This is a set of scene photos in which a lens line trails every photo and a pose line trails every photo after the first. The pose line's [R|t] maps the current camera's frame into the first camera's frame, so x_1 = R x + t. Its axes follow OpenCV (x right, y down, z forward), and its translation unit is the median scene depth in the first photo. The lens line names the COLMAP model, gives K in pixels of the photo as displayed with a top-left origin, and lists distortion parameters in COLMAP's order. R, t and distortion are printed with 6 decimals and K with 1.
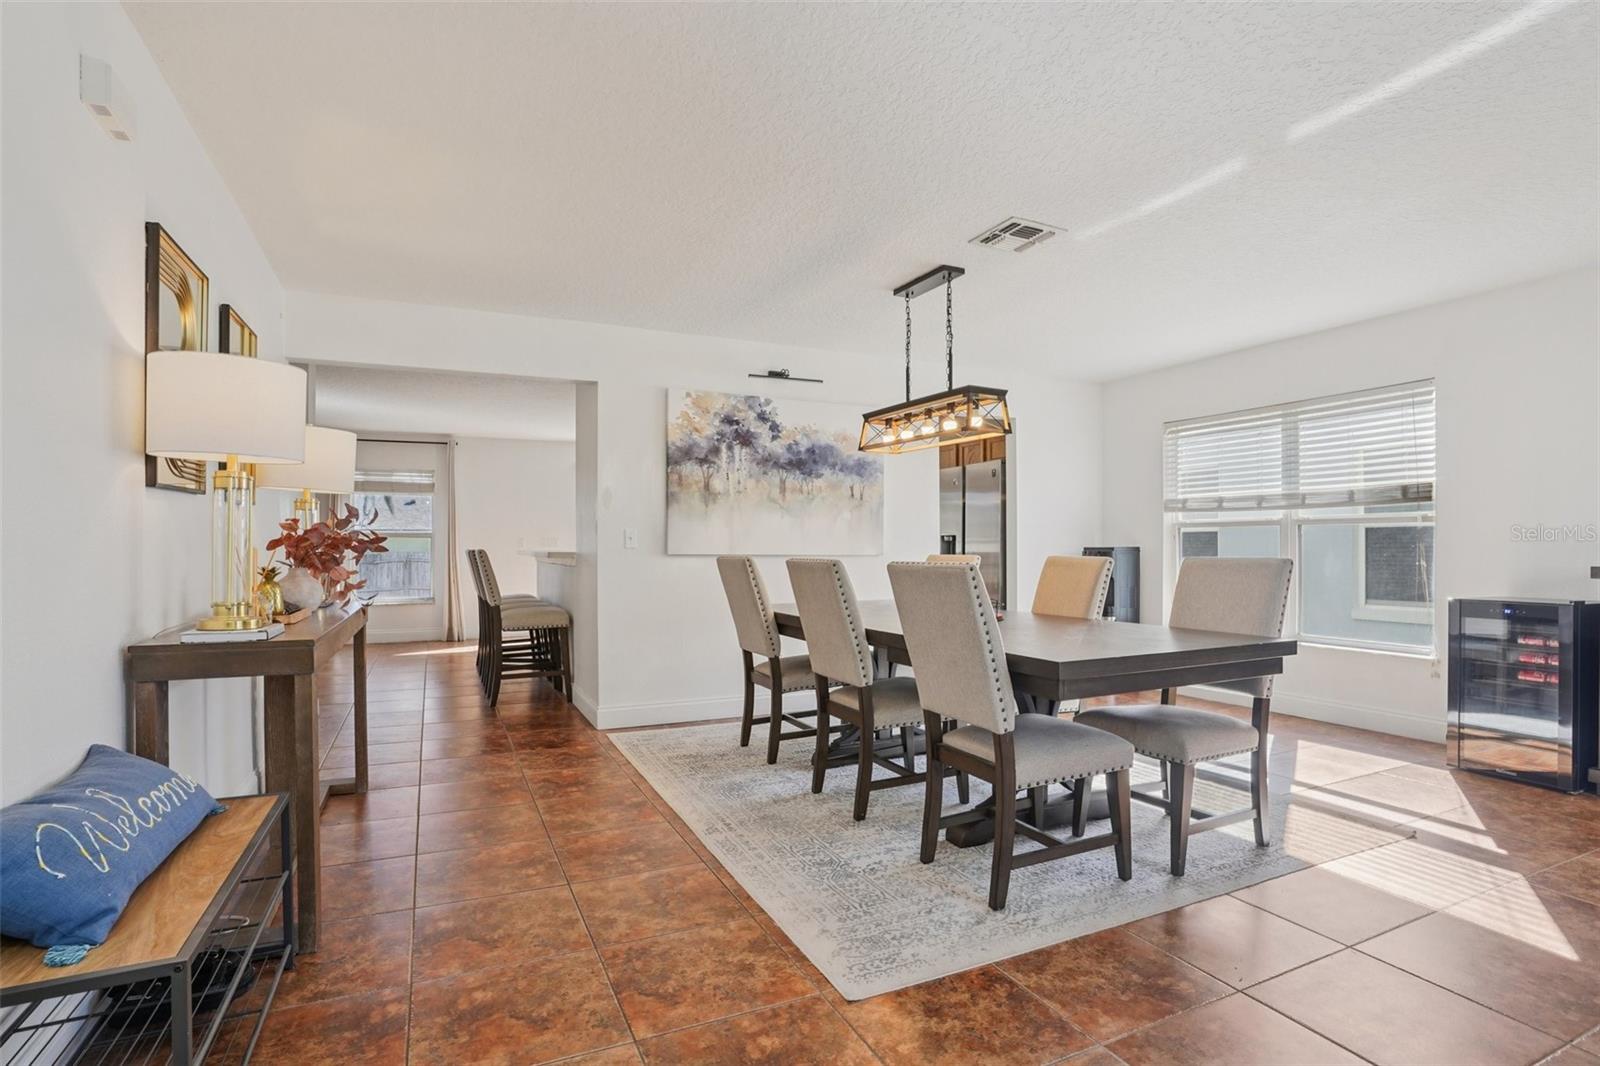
lens RADIAL K [[775.5, 0, 799.6], [0, 775.5, 546.9], [0, 0, 1]] dist [-0.043526, -0.000804]
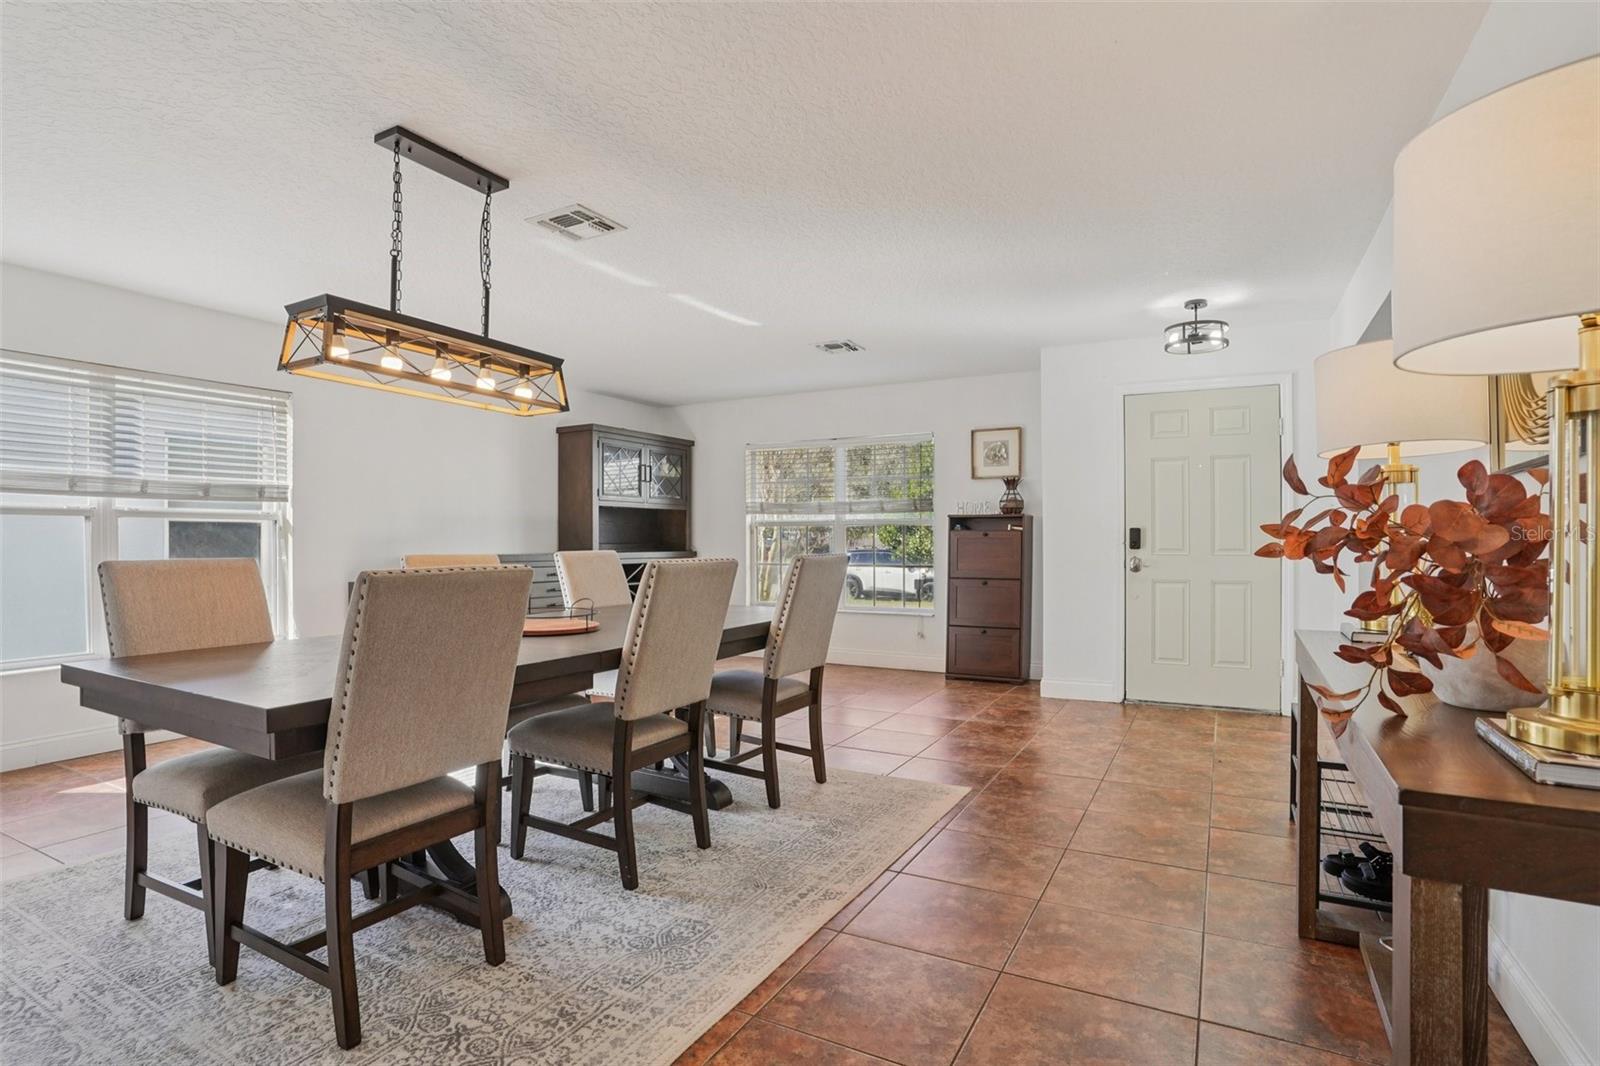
lens RADIAL K [[775.5, 0, 801.9], [0, 775.5, 532.0], [0, 0, 1]] dist [-0.043526, -0.000804]
pose [[-0.578822, 0.010322, 0.815389, -0.625715], [0.000444, 0.999924, -0.012343, -0.002486], [-0.815454, -0.006782, -0.578782, 1.234055]]
